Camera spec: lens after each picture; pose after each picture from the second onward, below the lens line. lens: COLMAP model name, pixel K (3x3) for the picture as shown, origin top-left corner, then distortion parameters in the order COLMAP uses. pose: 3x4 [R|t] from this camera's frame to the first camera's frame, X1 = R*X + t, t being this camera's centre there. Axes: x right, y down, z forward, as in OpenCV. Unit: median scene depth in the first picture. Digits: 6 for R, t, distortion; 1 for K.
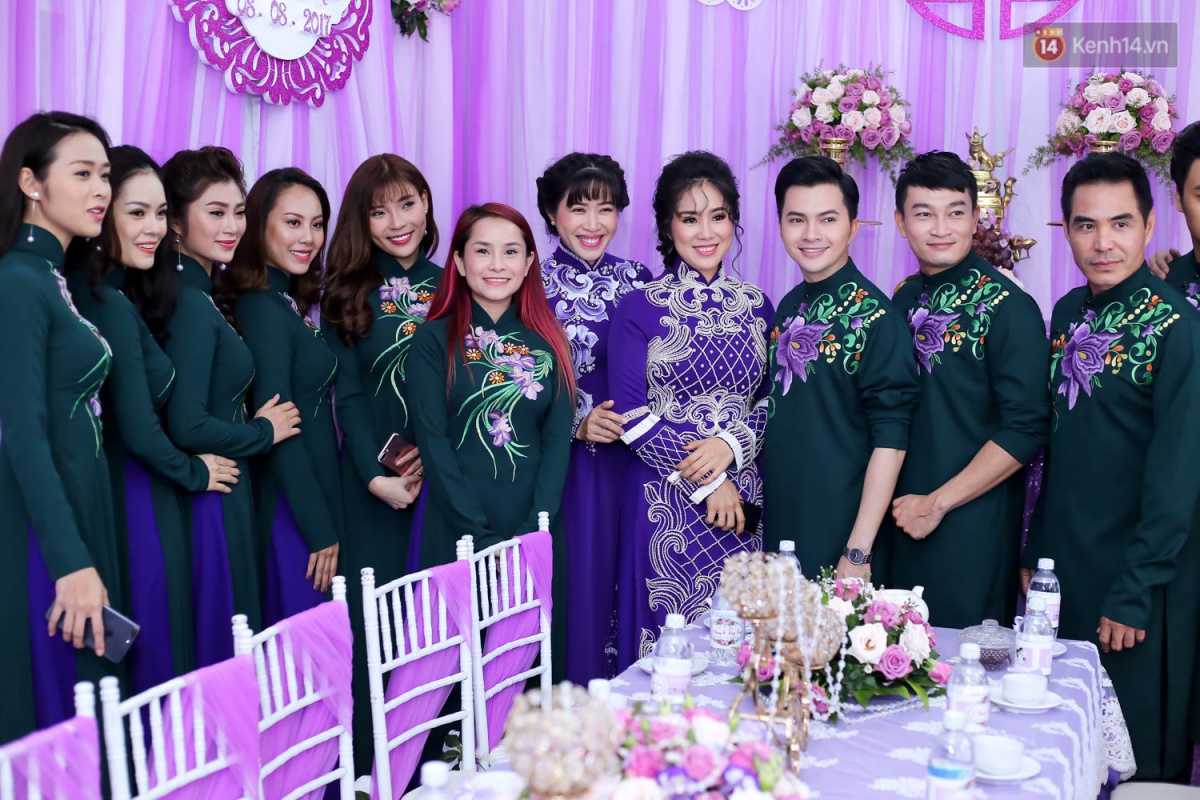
lens RADIAL K [[1757.8, 0, 605.2], [0, 1757.8, 398.5], [0, 0, 1]] dist [-0.098268, 0.000000]
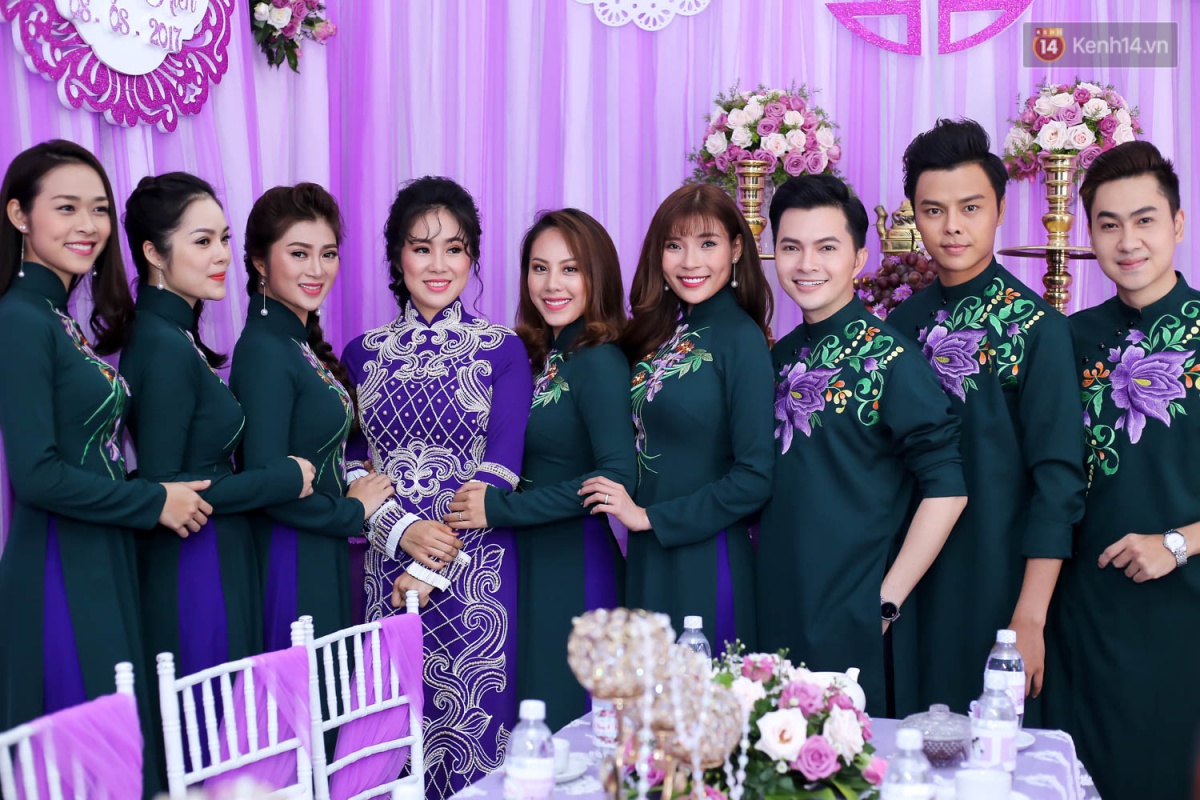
lens RADIAL K [[1757.8, 0, 594.5], [0, 1757.8, 402.5], [0, 0, 1]] dist [-0.098268, 0.000000]
pose [[0.999726, -0.017231, 0.015840, 0.045759], [0.018191, 0.997871, -0.062626, 0.031581], [-0.014727, 0.062897, 0.997911, 0.169579]]
